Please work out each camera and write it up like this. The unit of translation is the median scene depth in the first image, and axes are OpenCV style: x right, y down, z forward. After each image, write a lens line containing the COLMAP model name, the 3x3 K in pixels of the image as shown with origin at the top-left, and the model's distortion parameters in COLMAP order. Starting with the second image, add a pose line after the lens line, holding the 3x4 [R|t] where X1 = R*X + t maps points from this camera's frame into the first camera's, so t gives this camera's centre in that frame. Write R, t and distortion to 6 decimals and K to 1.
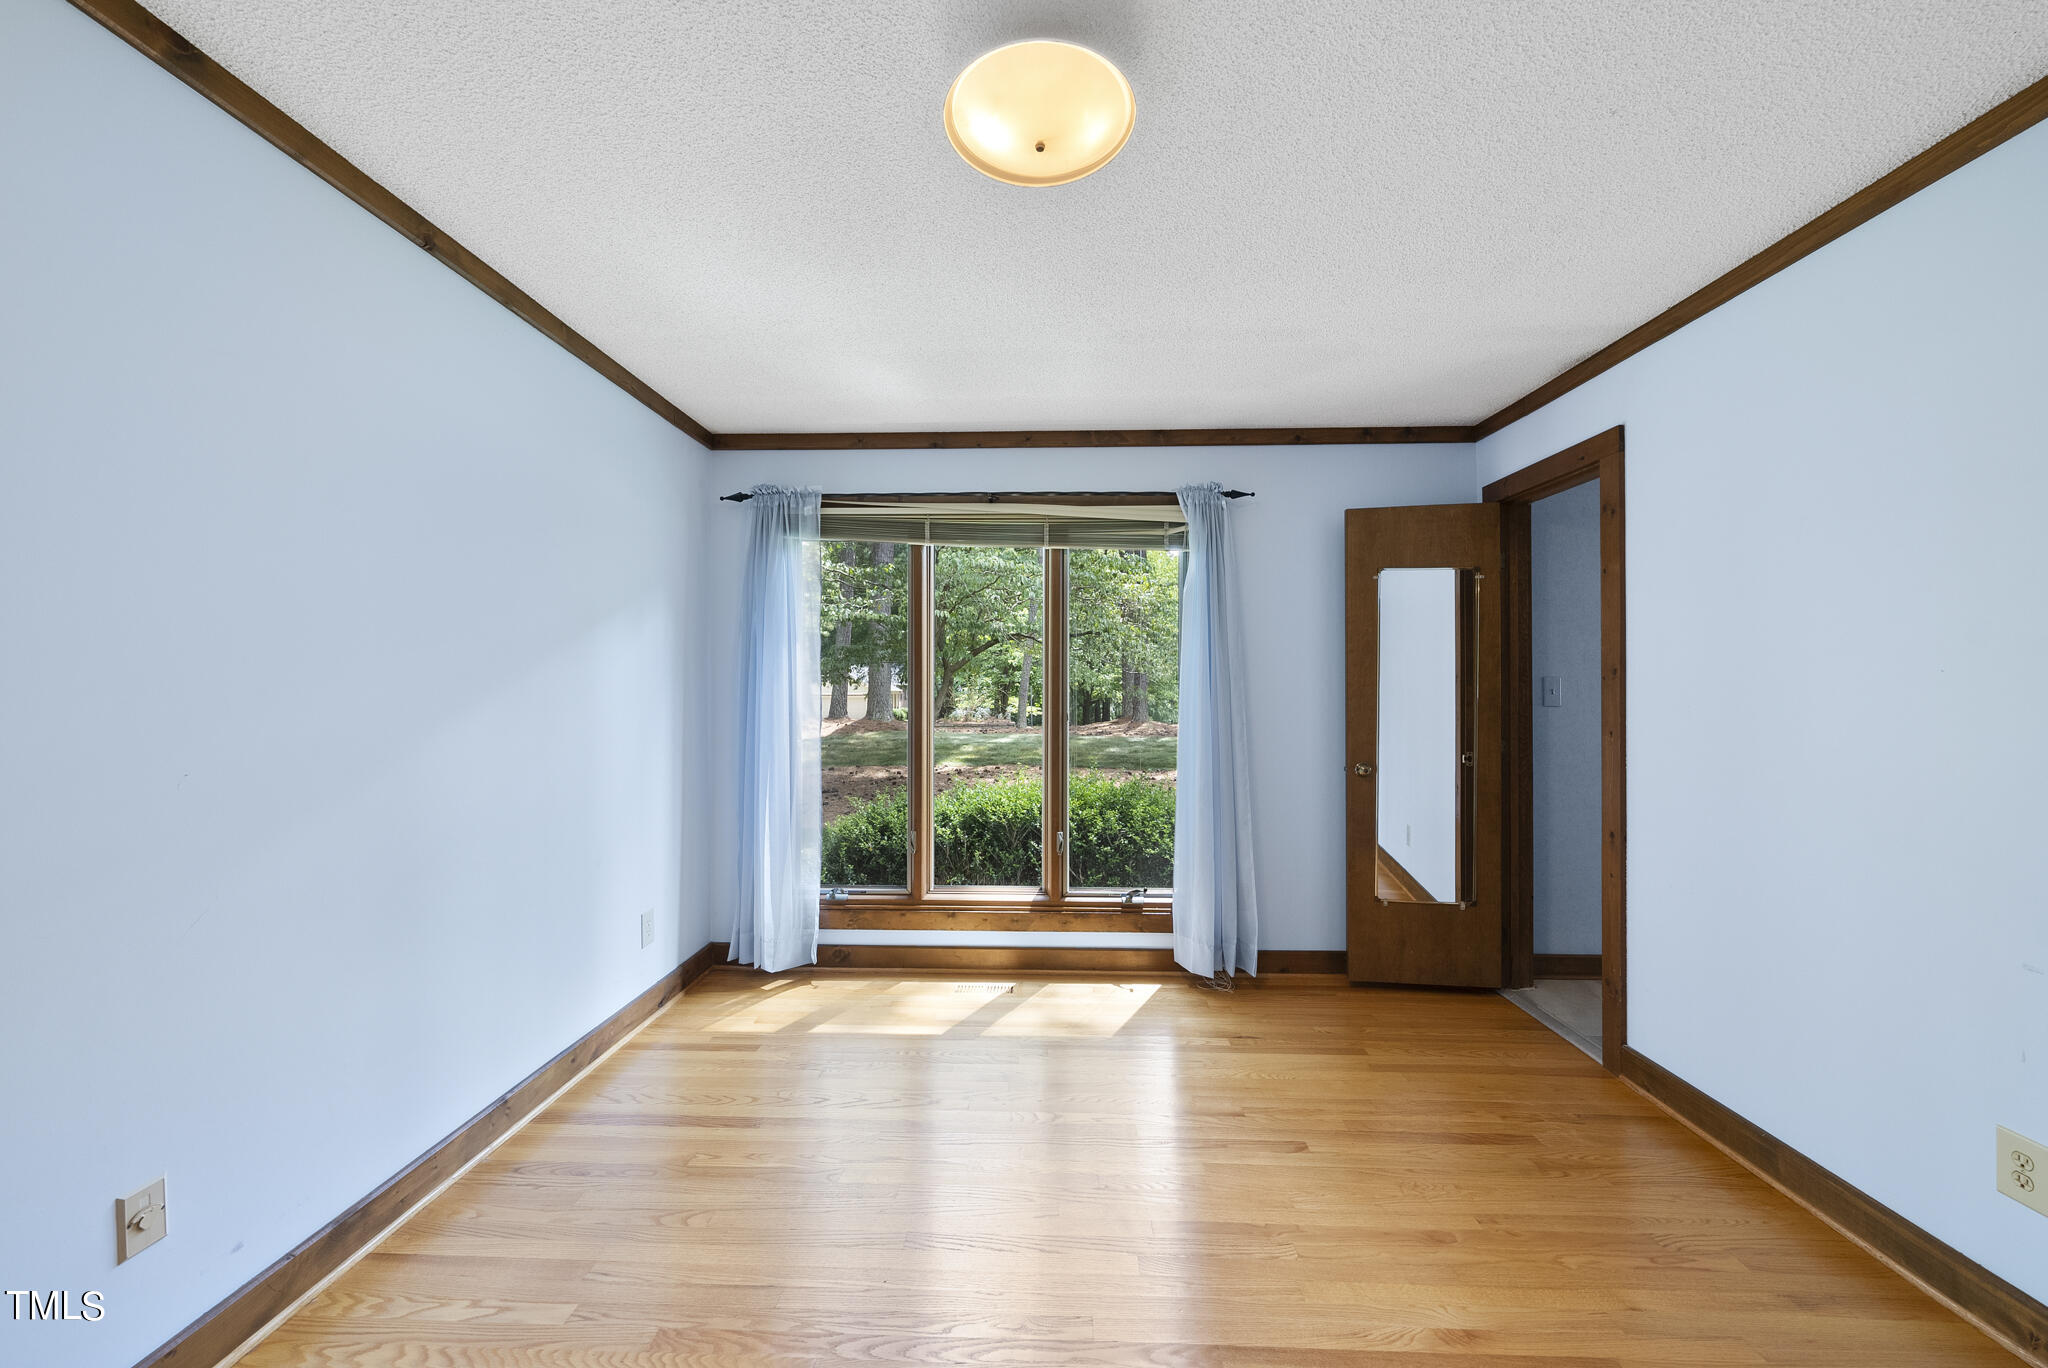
lens RADIAL K [[762.7, 0, 1025.5], [0, 762.7, 685.9], [0, 0, 1]] dist [-0.004063, -0.000173]
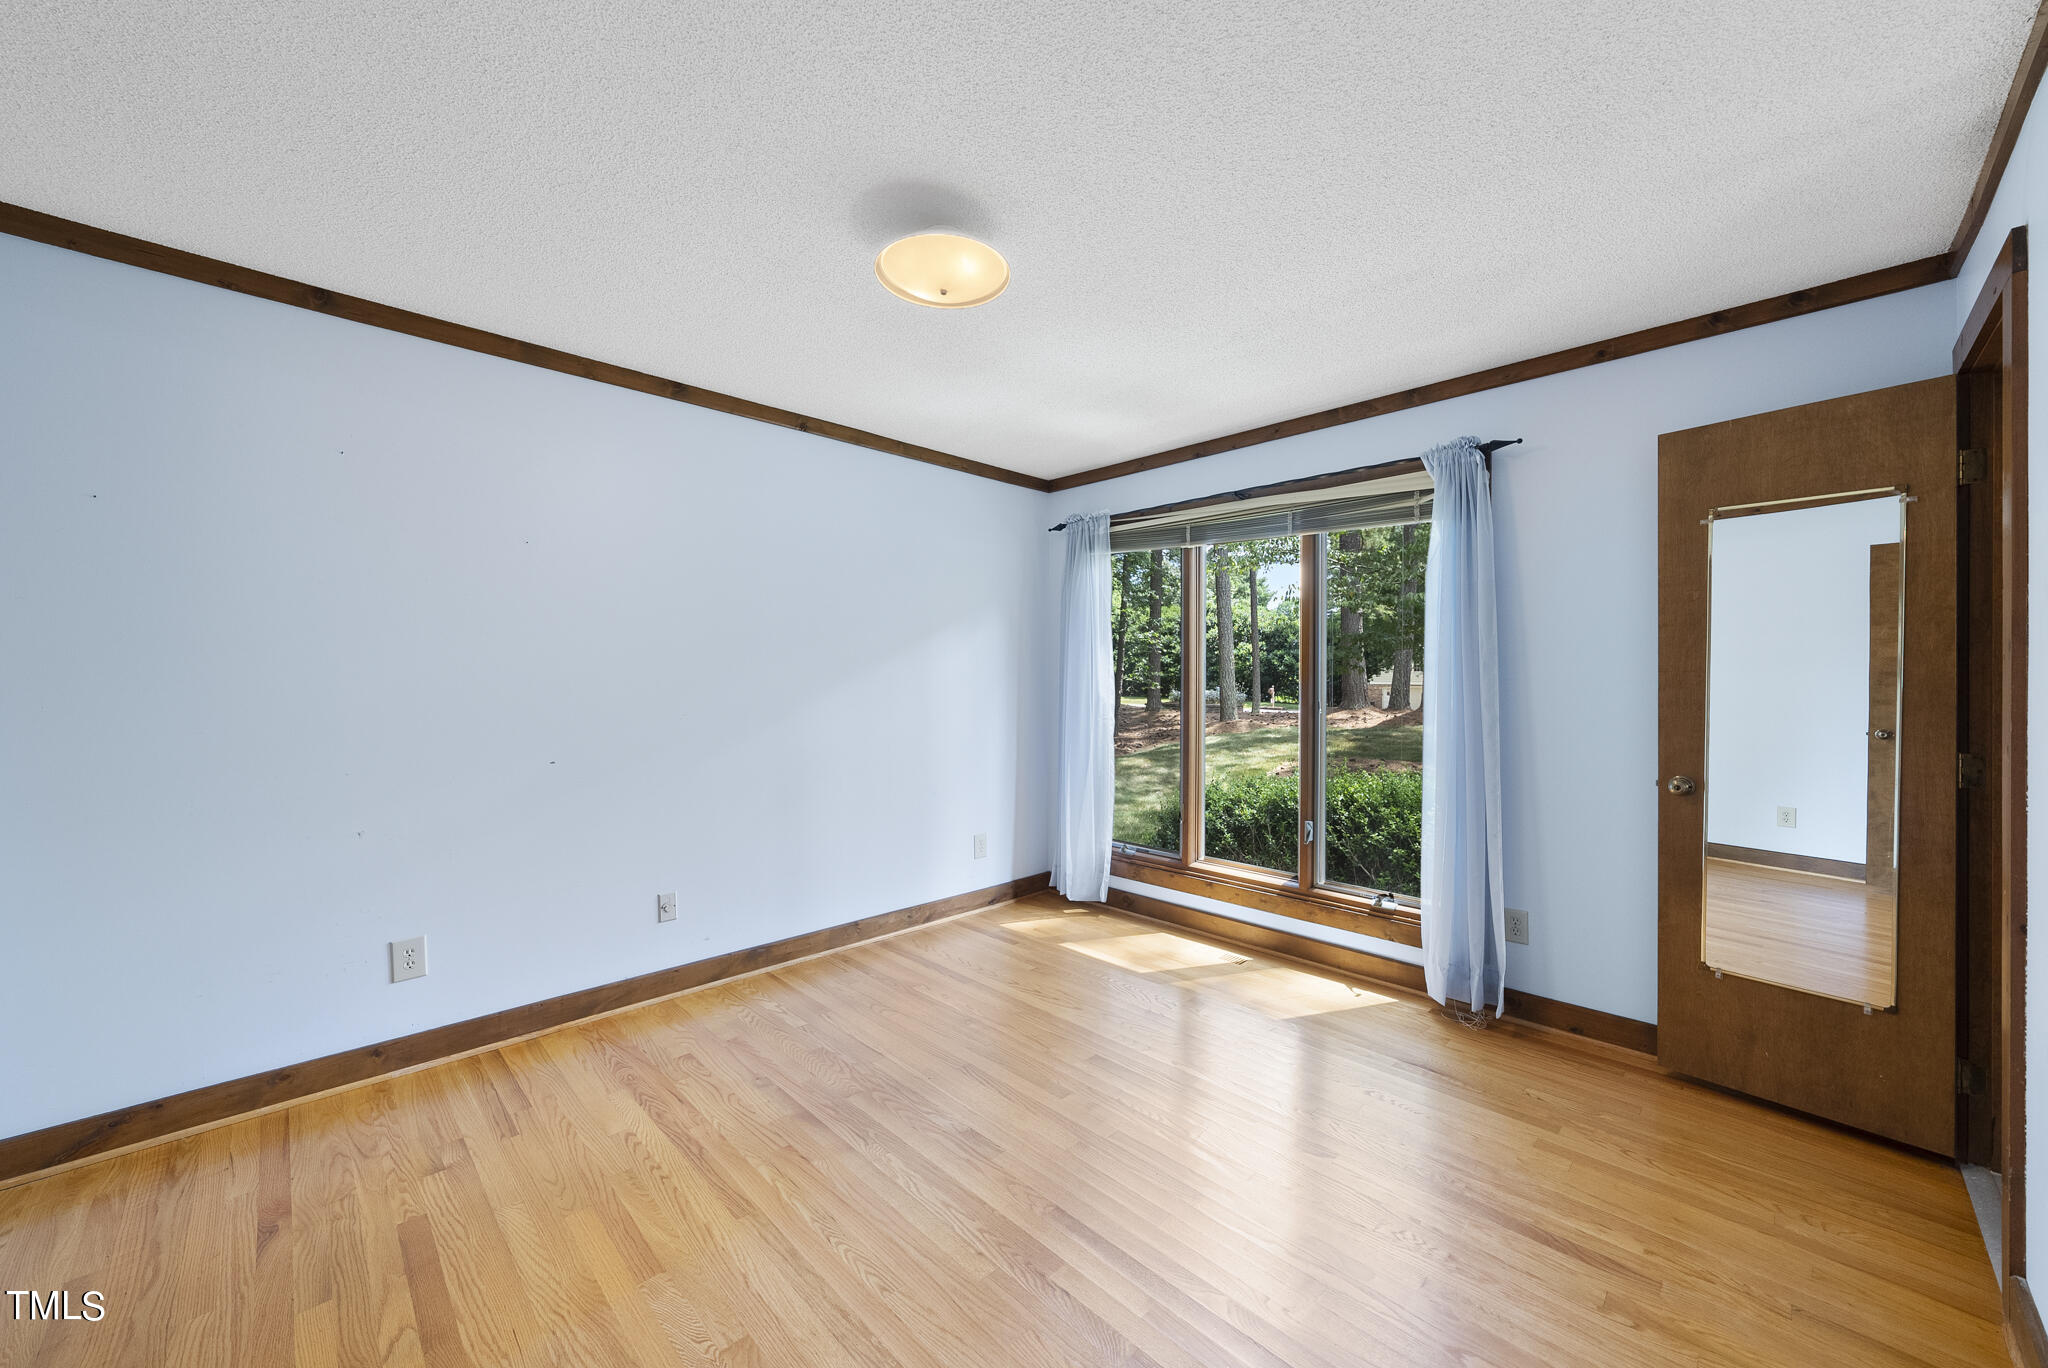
lens RADIAL K [[762.7, 0, 1026.4], [0, 762.7, 679.5], [0, 0, 1]] dist [-0.004063, -0.000173]
pose [[0.725838, 0.002079, -0.687863, 0.472940], [0.001375, 0.999989, 0.004473, 0.002902], [0.687864, -0.004193, 0.725827, 0.030953]]
